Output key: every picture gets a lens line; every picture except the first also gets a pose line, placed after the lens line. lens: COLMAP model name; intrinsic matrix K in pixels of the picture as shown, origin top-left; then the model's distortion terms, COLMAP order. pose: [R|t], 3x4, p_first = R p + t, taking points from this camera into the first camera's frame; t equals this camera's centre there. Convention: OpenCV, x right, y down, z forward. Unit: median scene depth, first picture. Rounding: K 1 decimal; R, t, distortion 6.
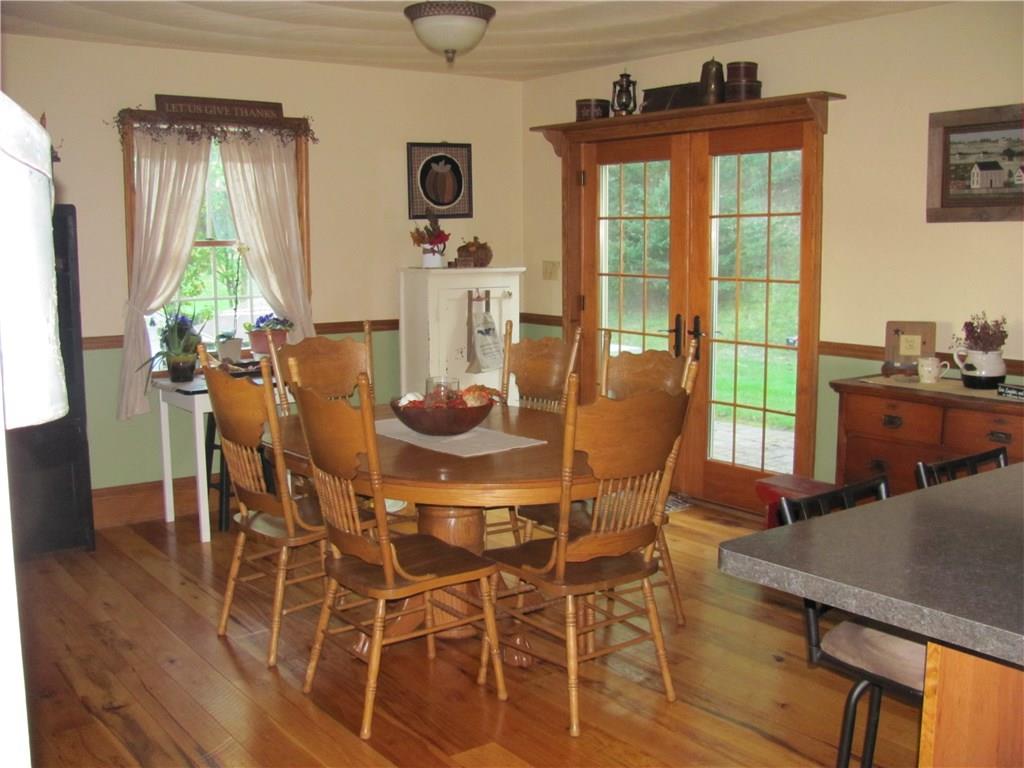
lens RADIAL K [[1065.4, 0, 504.2], [0, 1065.4, 378.9], [0, 0, 1]] dist [-0.127818, 0.000000]
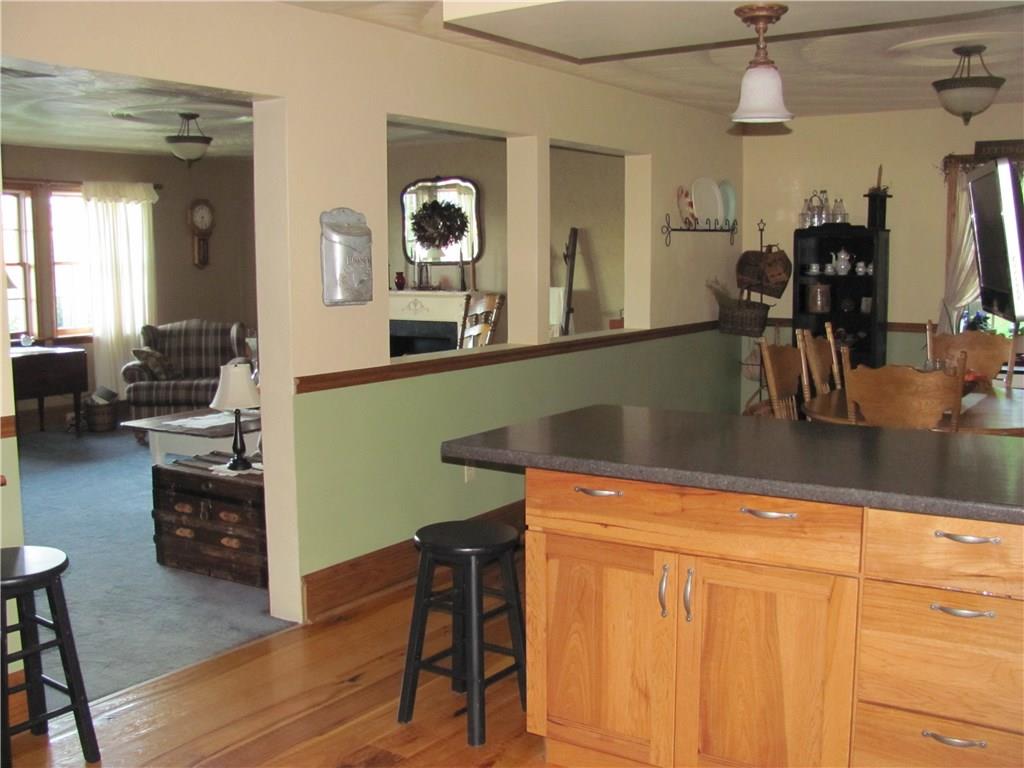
lens RADIAL K [[1065.4, 0, 518.5], [0, 1065.4, 384.8], [0, 0, 1]] dist [-0.127818, 0.000000]
pose [[0.337746, 0.123165, -0.933144, 0.662117], [-0.121161, 0.988842, 0.086663, -0.011608], [0.933407, 0.083791, 0.348900, 0.031038]]
